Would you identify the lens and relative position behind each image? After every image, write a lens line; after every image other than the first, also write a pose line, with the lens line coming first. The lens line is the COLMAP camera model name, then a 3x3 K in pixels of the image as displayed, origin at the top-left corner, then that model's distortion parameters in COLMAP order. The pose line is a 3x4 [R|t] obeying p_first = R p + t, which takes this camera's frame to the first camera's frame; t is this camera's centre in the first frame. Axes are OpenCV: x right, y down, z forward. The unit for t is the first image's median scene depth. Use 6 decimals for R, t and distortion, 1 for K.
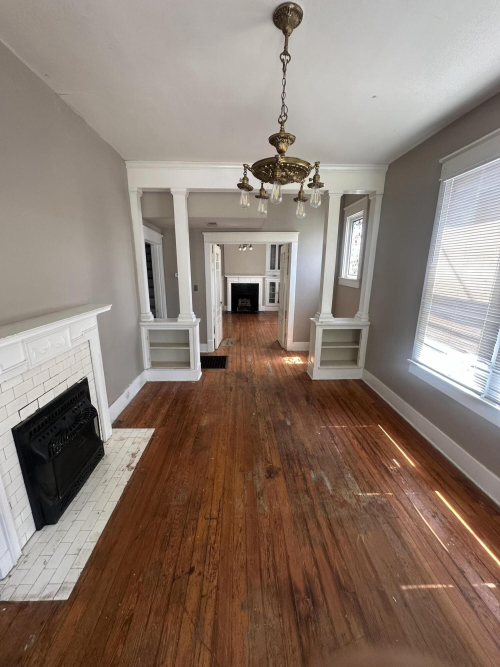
lens RADIAL K [[267.1, 0, 250.0], [0, 267.1, 333.5], [0, 0, 1]] dist [-0.004173, 0.000407]
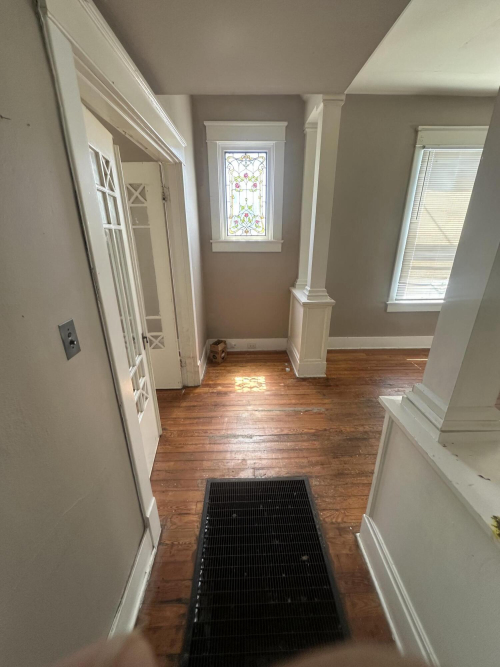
lens RADIAL K [[267.1, 0, 250.0], [0, 267.1, 333.5], [0, 0, 1]] dist [-0.004173, 0.000407]
pose [[0.010505, -0.357541, 0.933838, -0.685005], [0.248934, 0.905423, 0.343861, -0.398481], [-0.968463, 0.228852, 0.098515, 1.742579]]
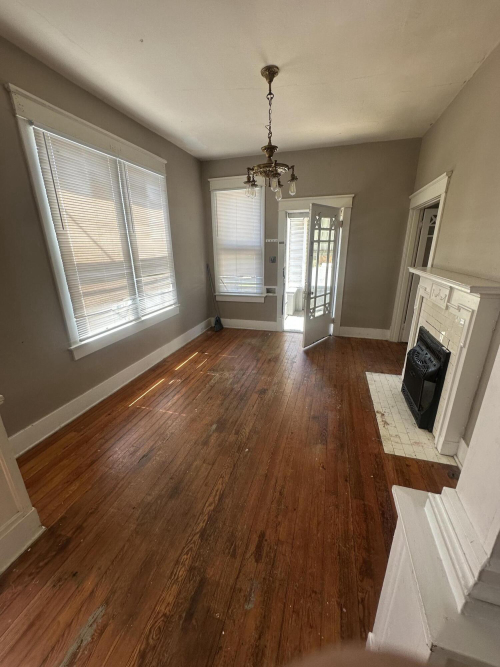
lens RADIAL K [[267.1, 0, 250.0], [0, 267.1, 333.5], [0, 0, 1]] dist [-0.004173, 0.000407]
pose [[-0.945643, -0.100051, 0.309432, -0.213750], [0.082789, 0.846086, 0.526578, -0.381266], [-0.314491, 0.523573, -0.791812, 1.673933]]
